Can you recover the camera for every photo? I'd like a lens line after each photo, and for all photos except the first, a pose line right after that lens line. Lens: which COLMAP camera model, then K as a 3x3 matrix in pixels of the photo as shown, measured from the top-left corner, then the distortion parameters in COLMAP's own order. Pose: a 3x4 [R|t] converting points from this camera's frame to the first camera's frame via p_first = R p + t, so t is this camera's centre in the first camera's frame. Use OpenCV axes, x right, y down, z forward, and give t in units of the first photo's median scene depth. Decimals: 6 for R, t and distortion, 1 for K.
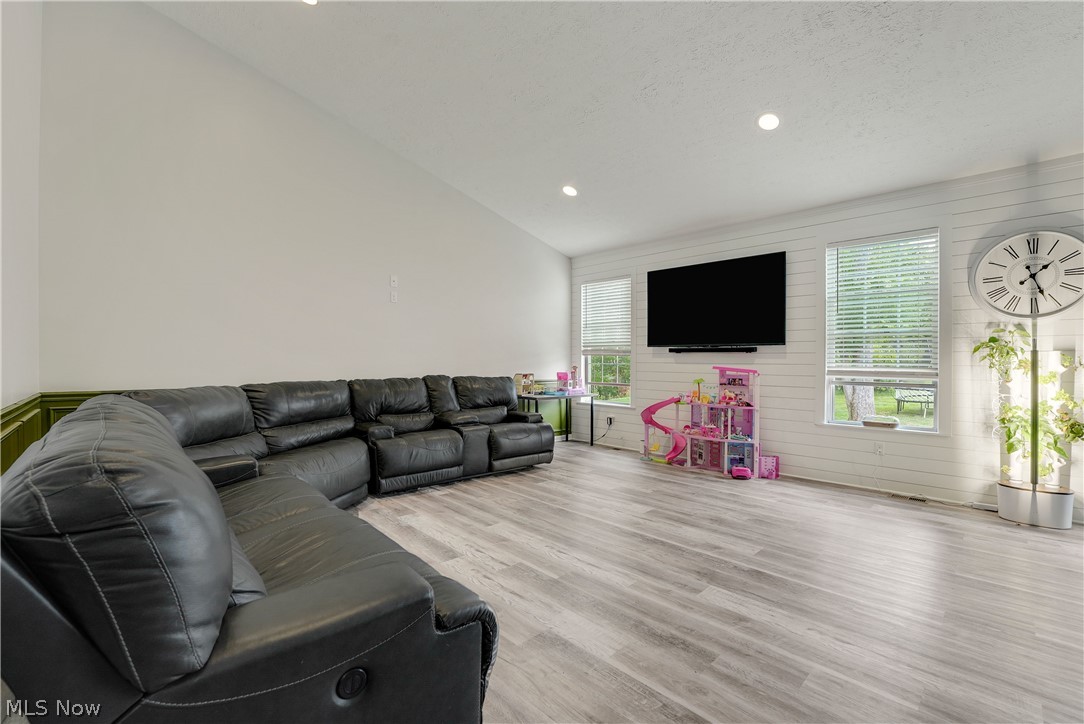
lens RADIAL K [[464.4, 0, 557.4], [0, 464.4, 365.5], [0, 0, 1]] dist [-0.022534, 0.000319]
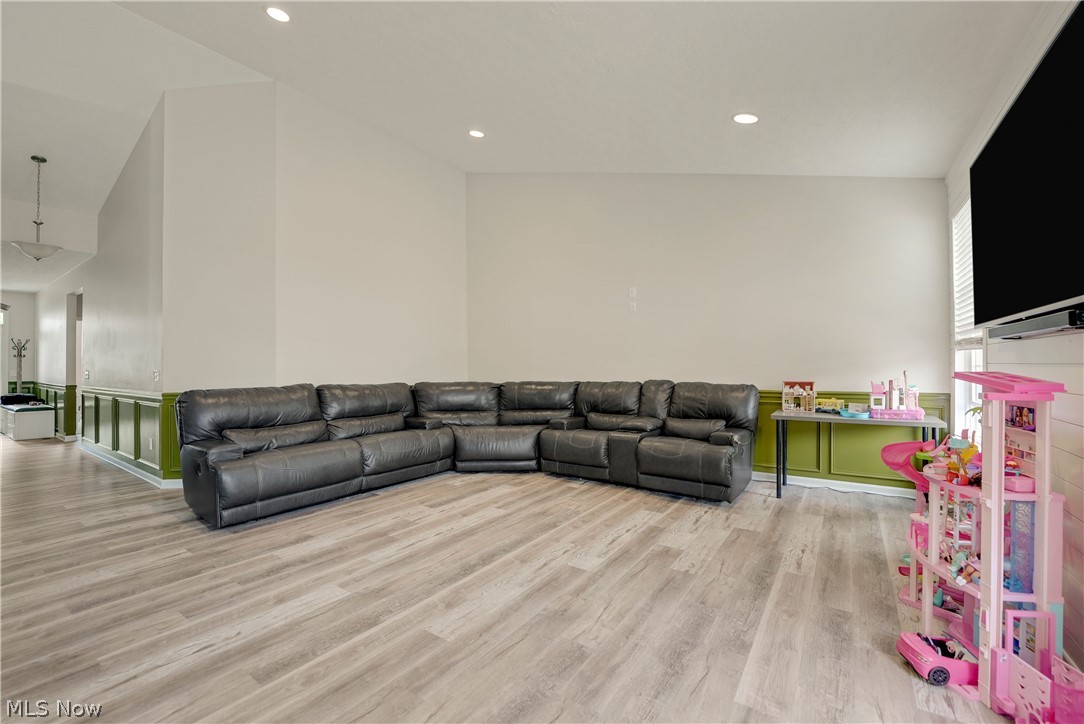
lens RADIAL K [[464.4, 0, 547.0], [0, 464.4, 365.5], [0, 0, 1]] dist [-0.022534, 0.000319]
pose [[0.172239, -0.010853, -0.984995, 1.023114], [0.000154, 0.999940, -0.010991, 0.001441], [0.985055, 0.001742, 0.172230, 0.922203]]
